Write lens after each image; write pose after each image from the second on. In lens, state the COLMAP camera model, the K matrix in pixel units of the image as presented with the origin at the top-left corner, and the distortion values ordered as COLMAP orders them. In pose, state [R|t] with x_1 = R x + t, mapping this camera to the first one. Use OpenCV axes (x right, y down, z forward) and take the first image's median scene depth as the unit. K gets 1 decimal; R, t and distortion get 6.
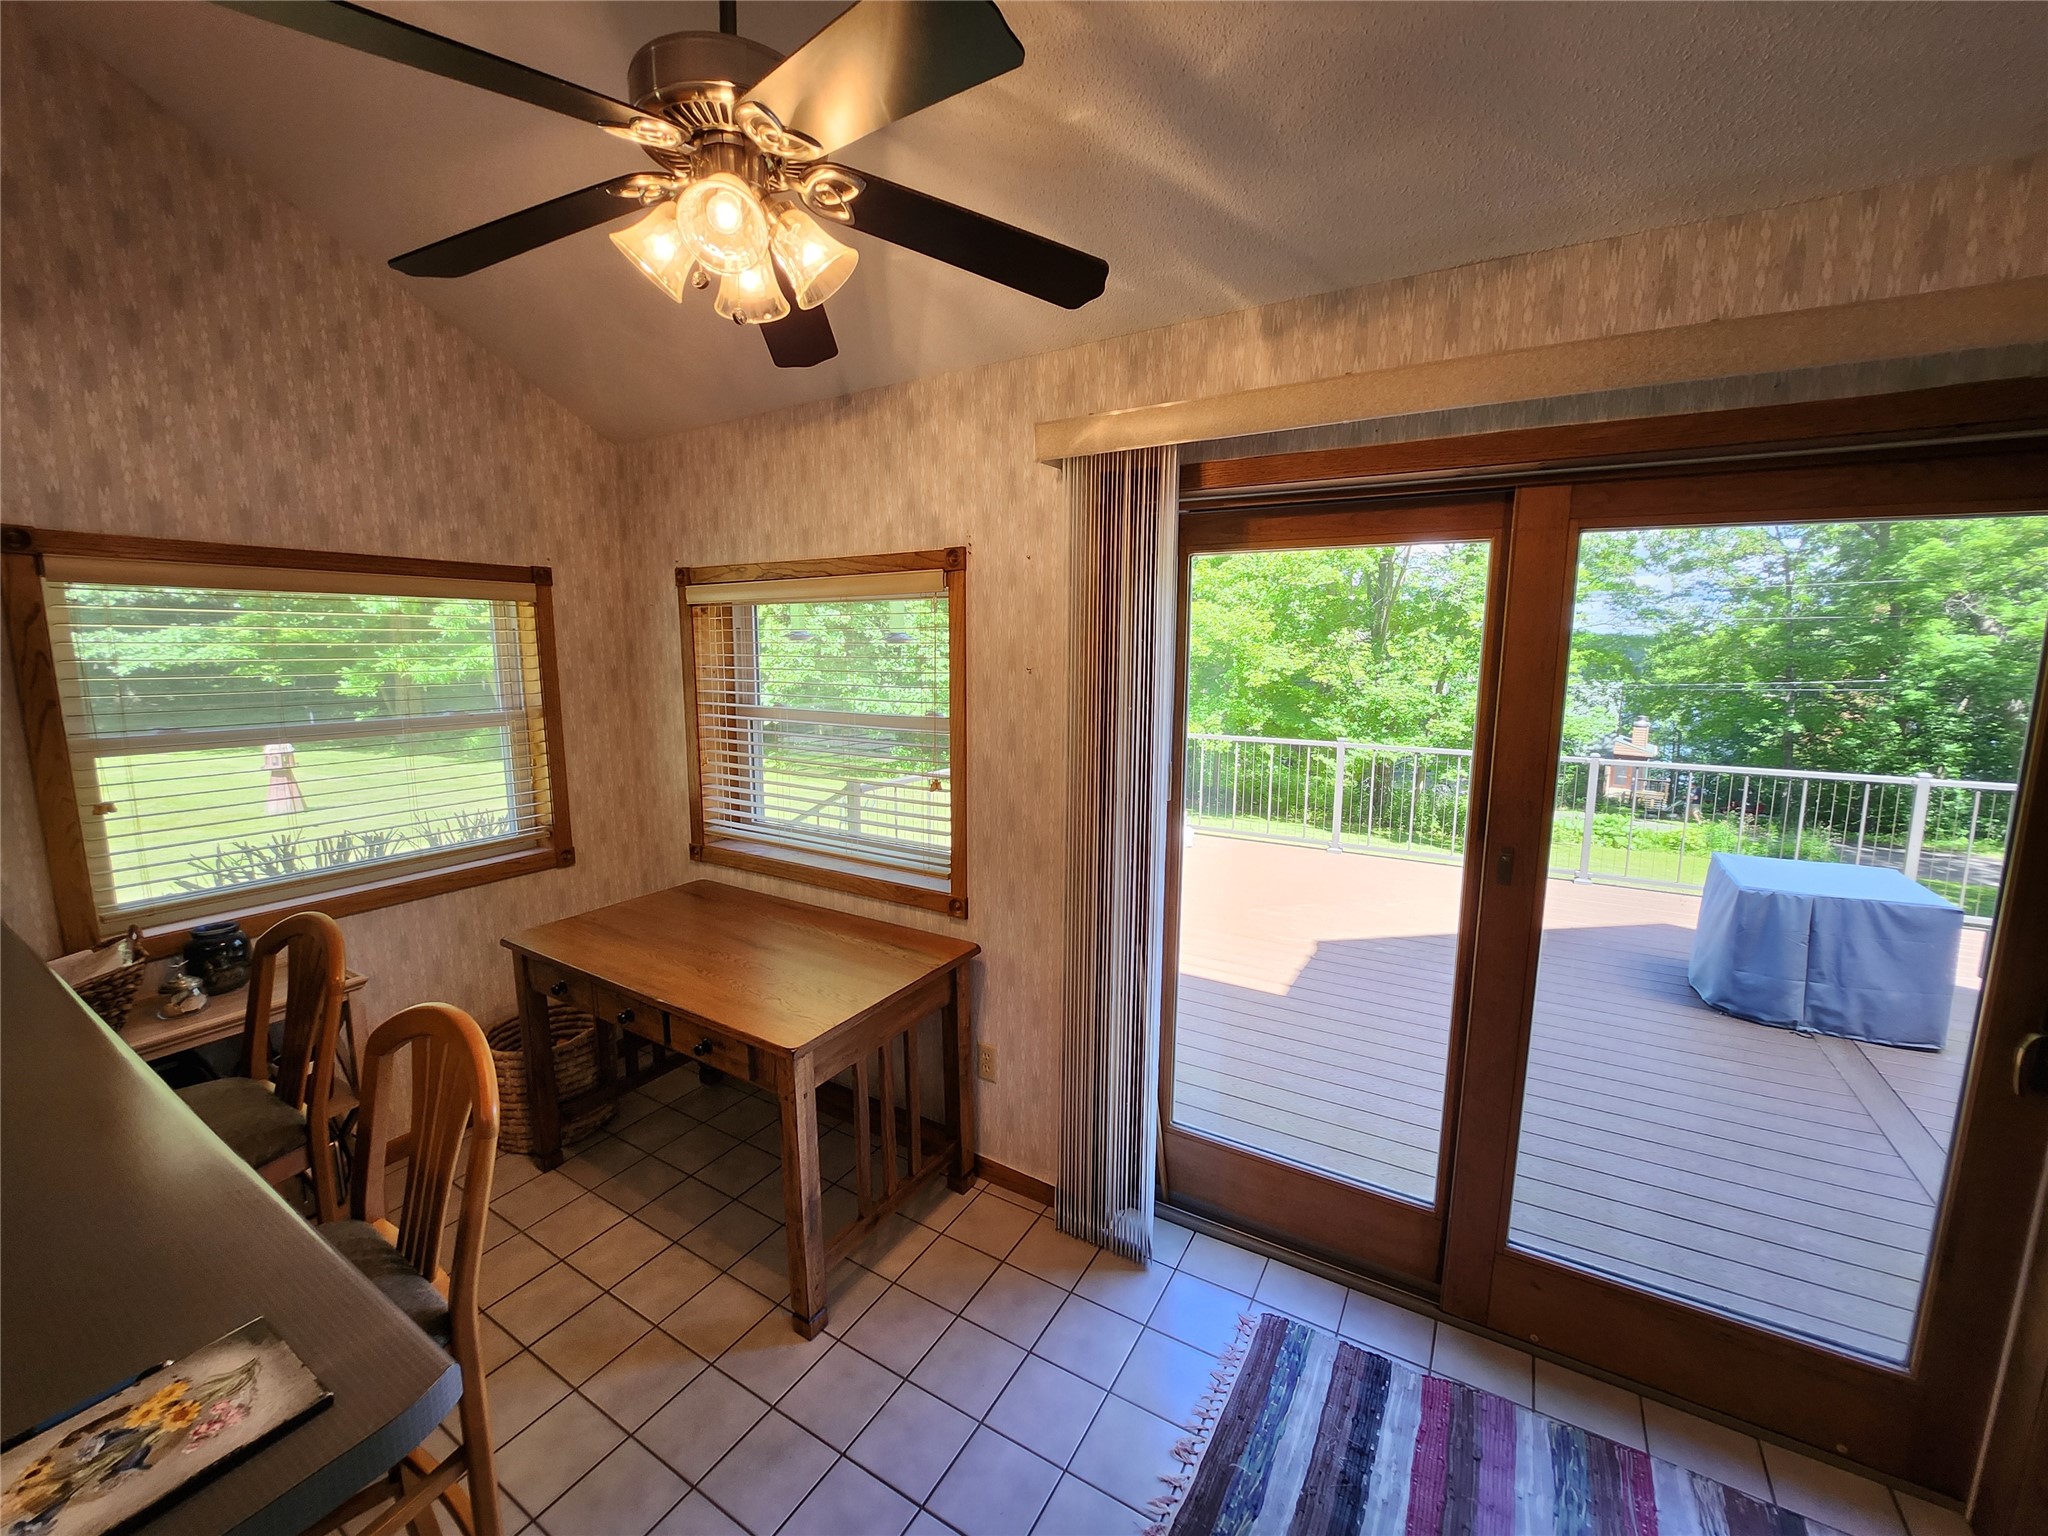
lens RADIAL K [[813.0, 0, 1024.2], [0, 813.0, 767.1], [0, 0, 1]] dist [-0.016188, 0.000455]
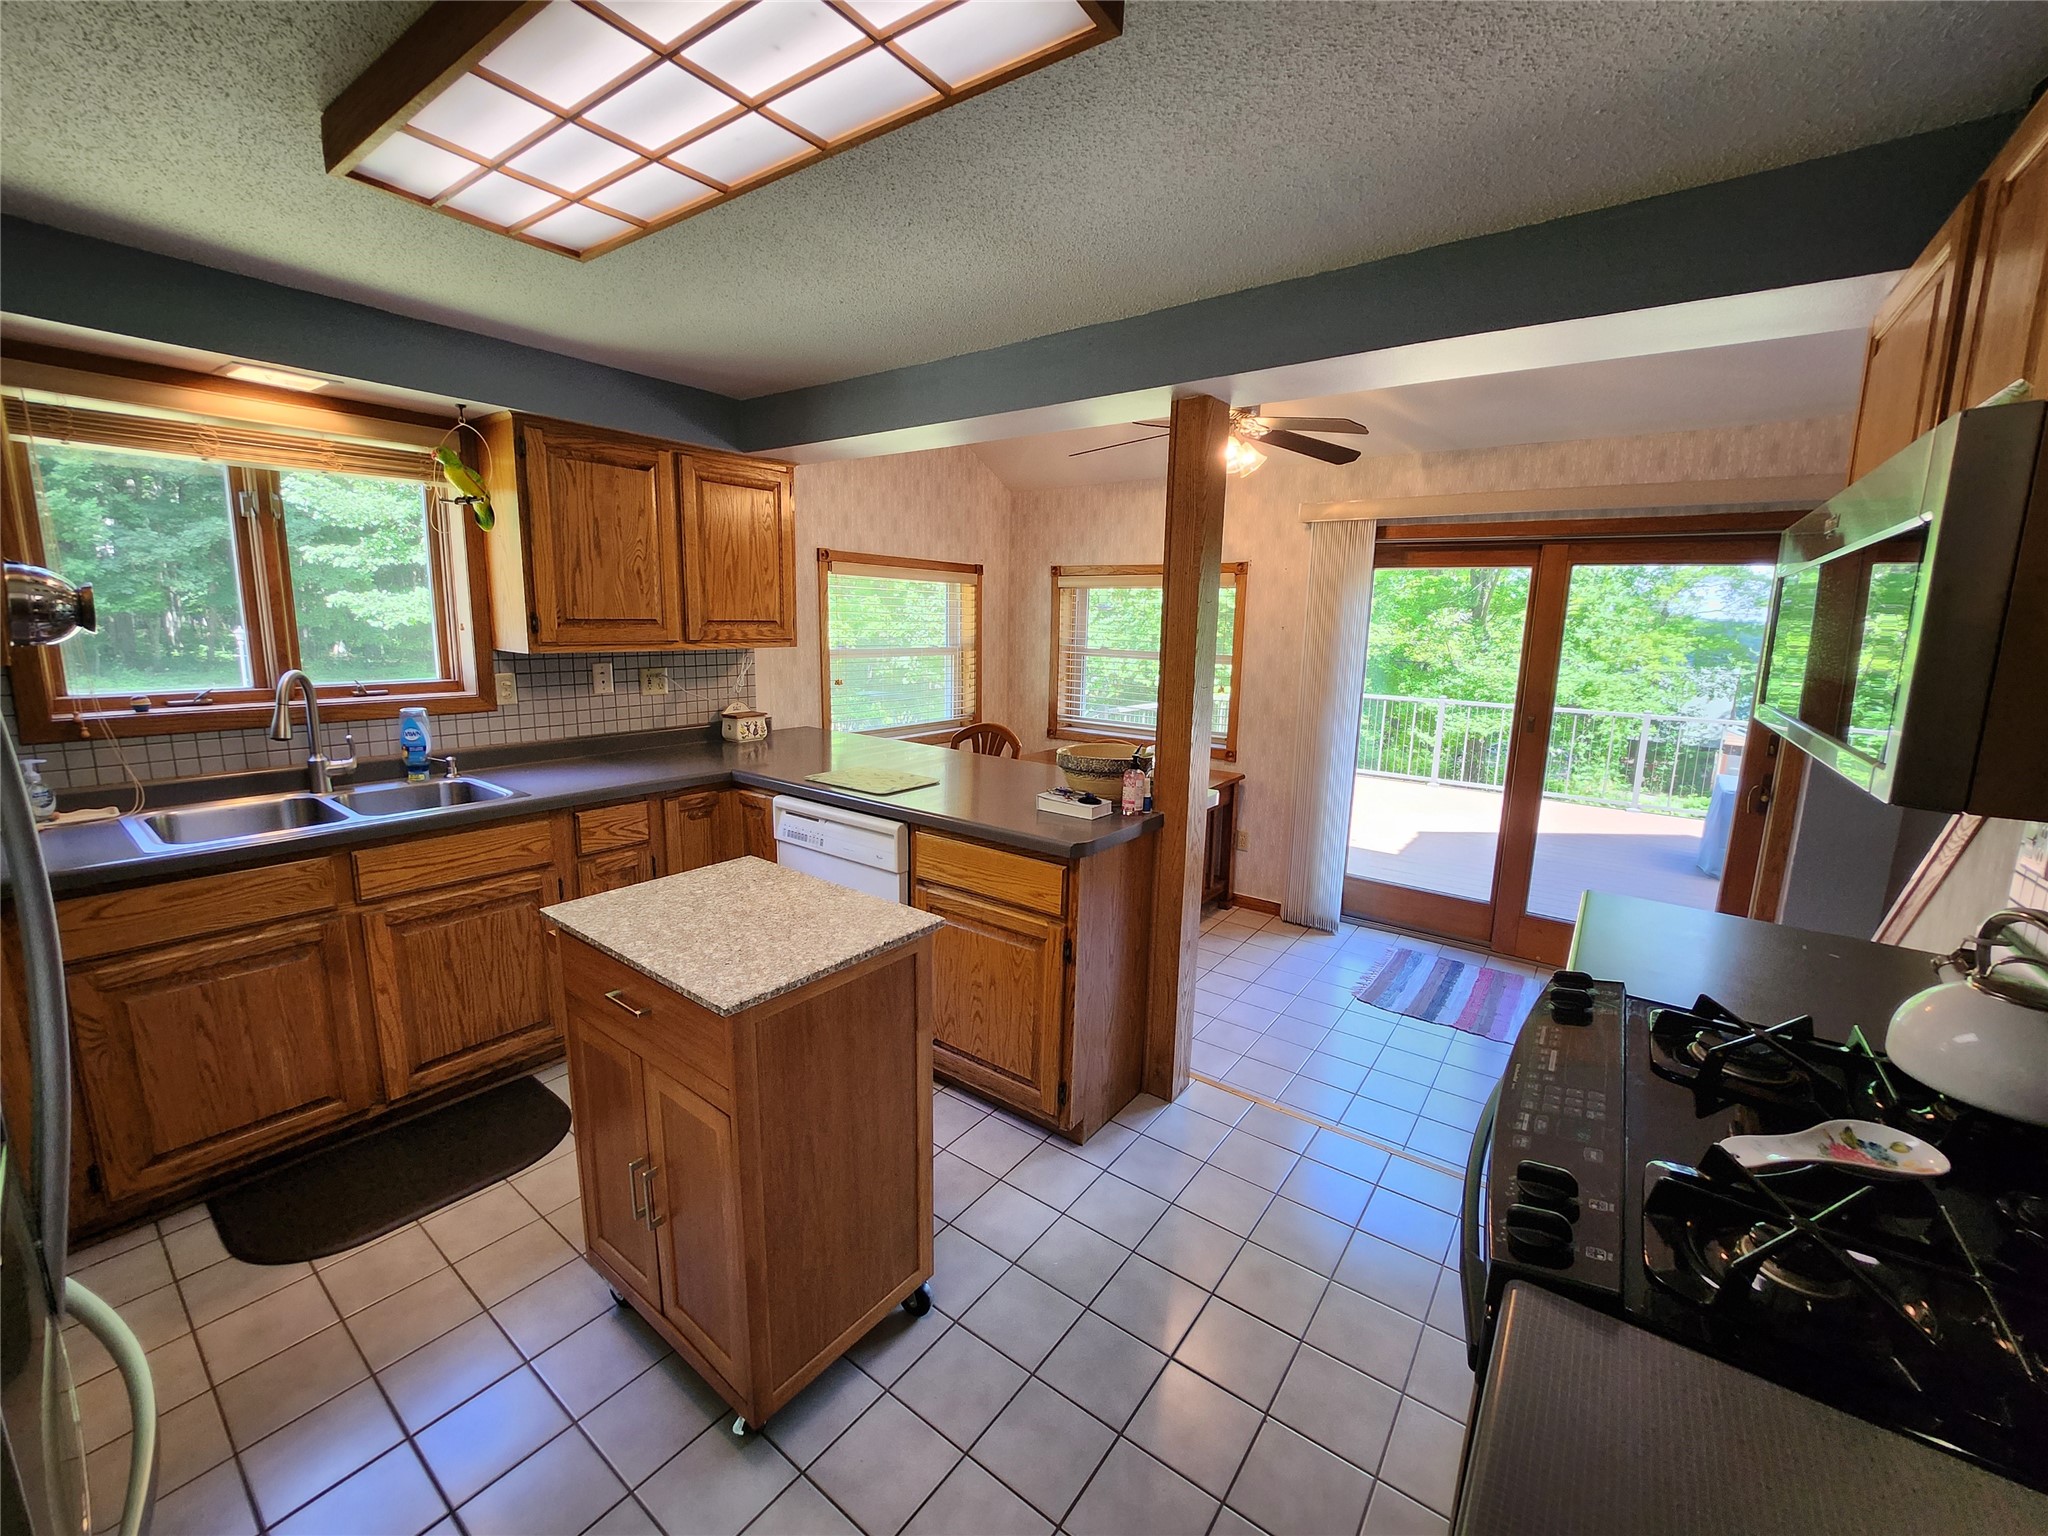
lens RADIAL K [[813.0, 0, 1022.6], [0, 813.0, 759.9], [0, 0, 1]] dist [-0.016188, 0.000455]
pose [[0.994785, 0.035772, -0.095518, -0.402168], [-0.033664, 0.999155, 0.023592, 0.165286], [0.096281, -0.020253, 0.995148, -0.949319]]
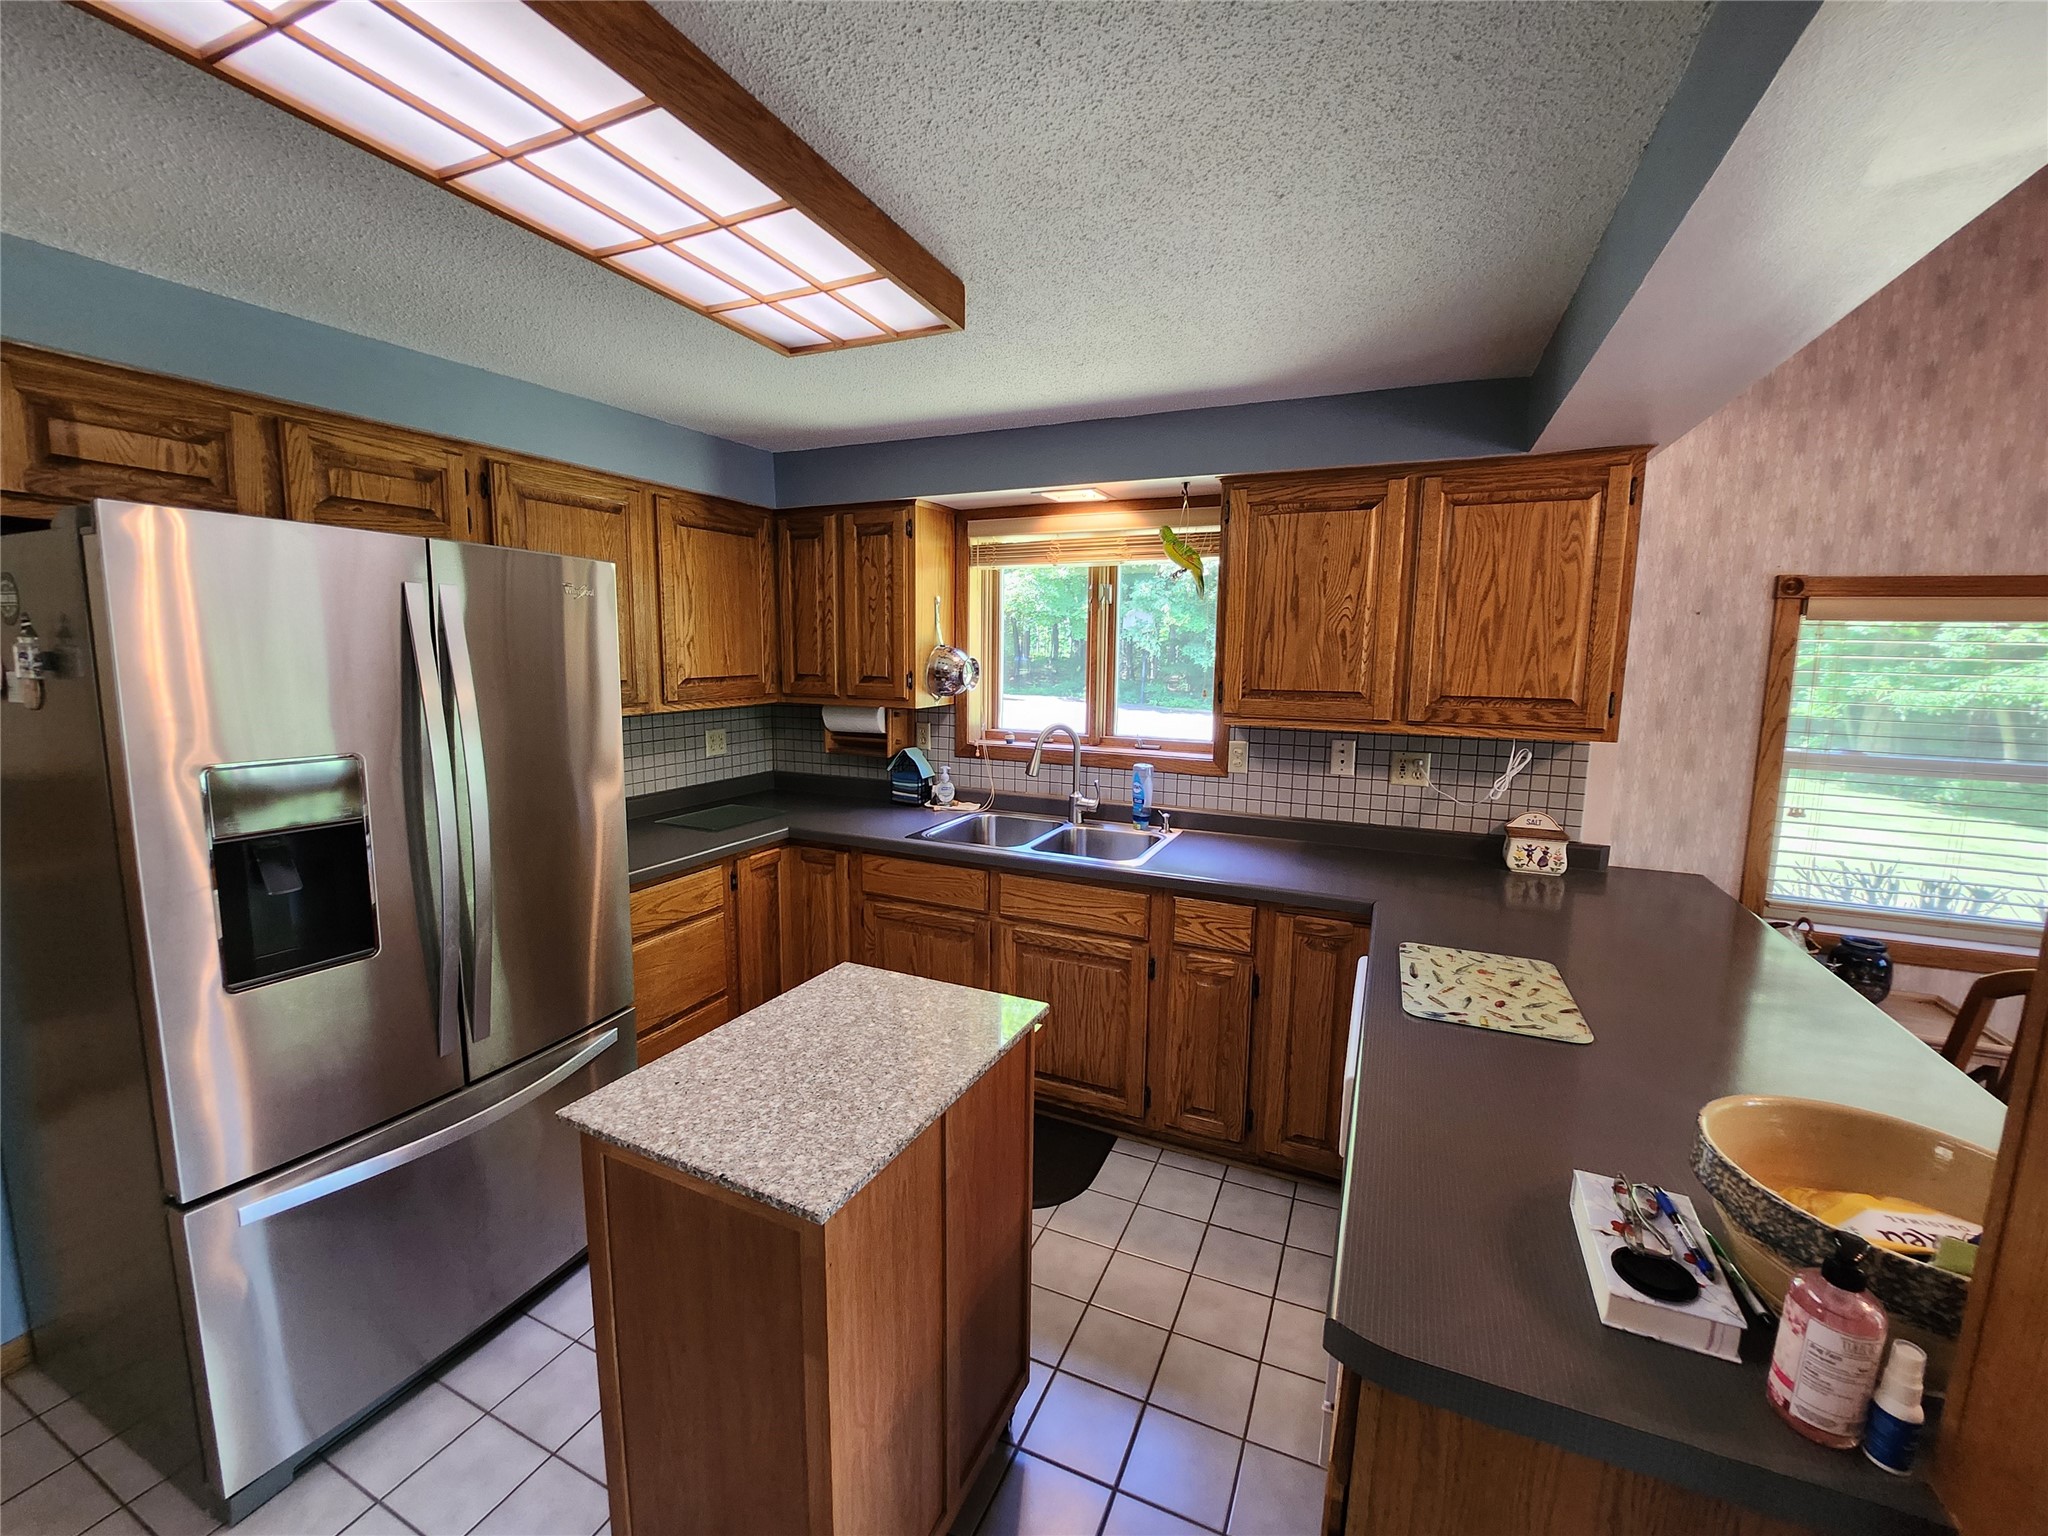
lens RADIAL K [[813.0, 0, 1024.8], [0, 813.0, 754.1], [0, 0, 1]] dist [-0.016188, 0.000455]
pose [[0.127047, 0.124661, -0.984032, -0.136323], [-0.163481, 0.981135, 0.103187, 0.027706], [0.978332, 0.147761, 0.145030, -0.249189]]
